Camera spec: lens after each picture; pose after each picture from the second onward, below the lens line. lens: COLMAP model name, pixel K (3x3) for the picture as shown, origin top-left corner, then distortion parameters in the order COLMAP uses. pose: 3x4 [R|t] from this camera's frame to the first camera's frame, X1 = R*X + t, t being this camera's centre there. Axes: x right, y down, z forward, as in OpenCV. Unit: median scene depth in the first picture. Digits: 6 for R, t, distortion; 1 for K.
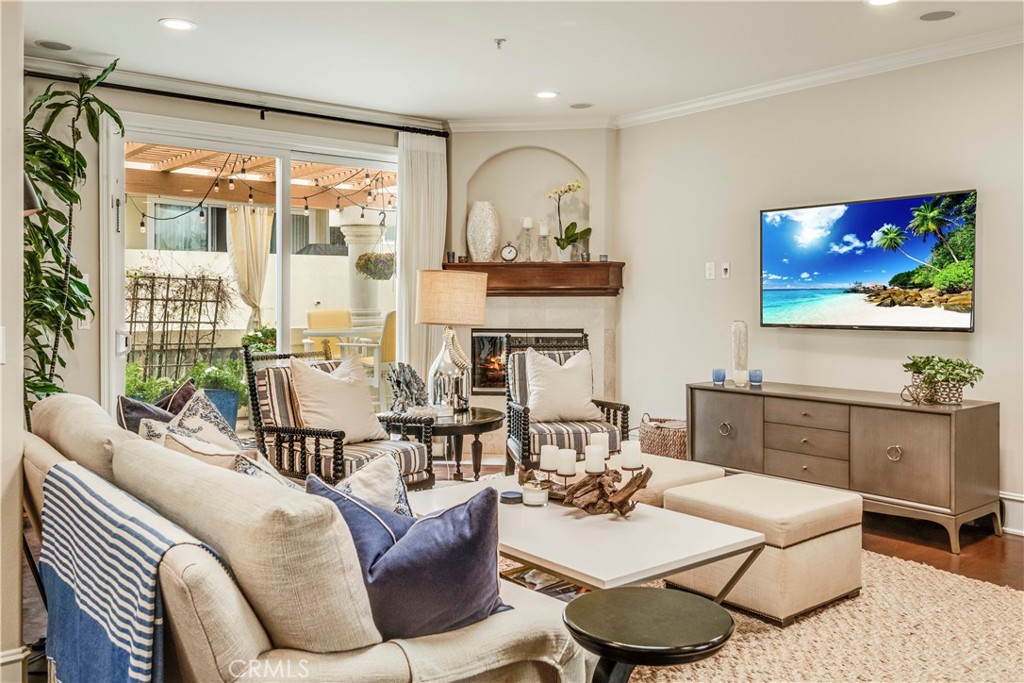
lens RADIAL K [[840.0, 0, 508.8], [0, 840.0, 324.6], [0, 0, 1]] dist [0.004128, 0.004384]
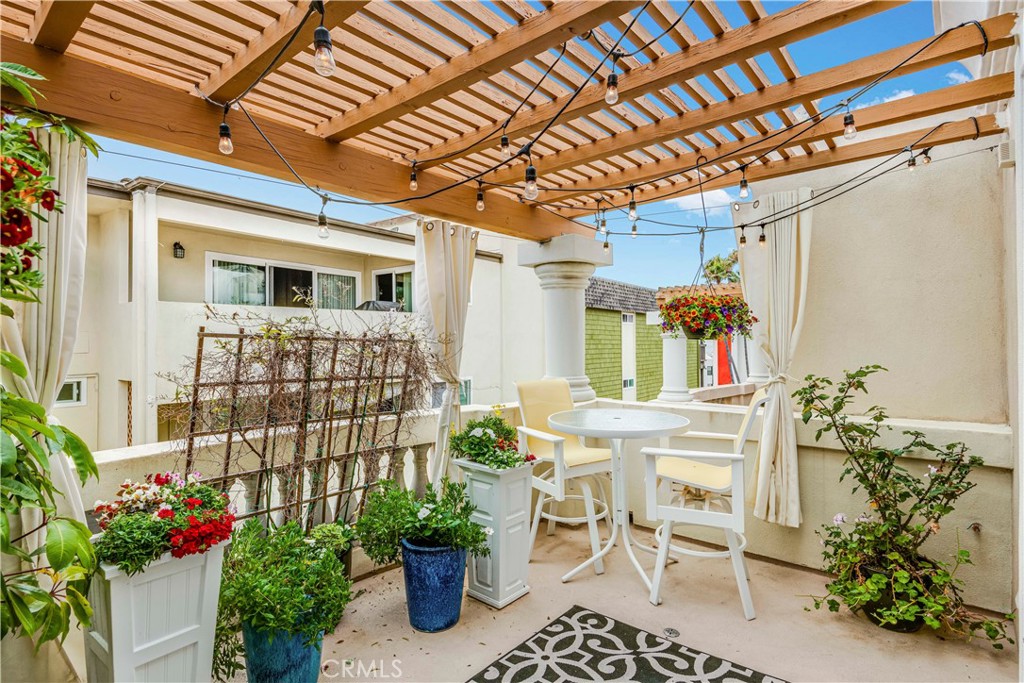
lens RADIAL K [[498.4, 0, 512.0], [0, 498.4, 341.5], [0, 0, 1]] dist [0.029192, -0.025131]
pose [[0.984524, -0.000644, 0.175249, -0.348893], [0.005466, 0.999620, -0.027035, -0.044097], [-0.175165, 0.027575, 0.984153, 0.663759]]
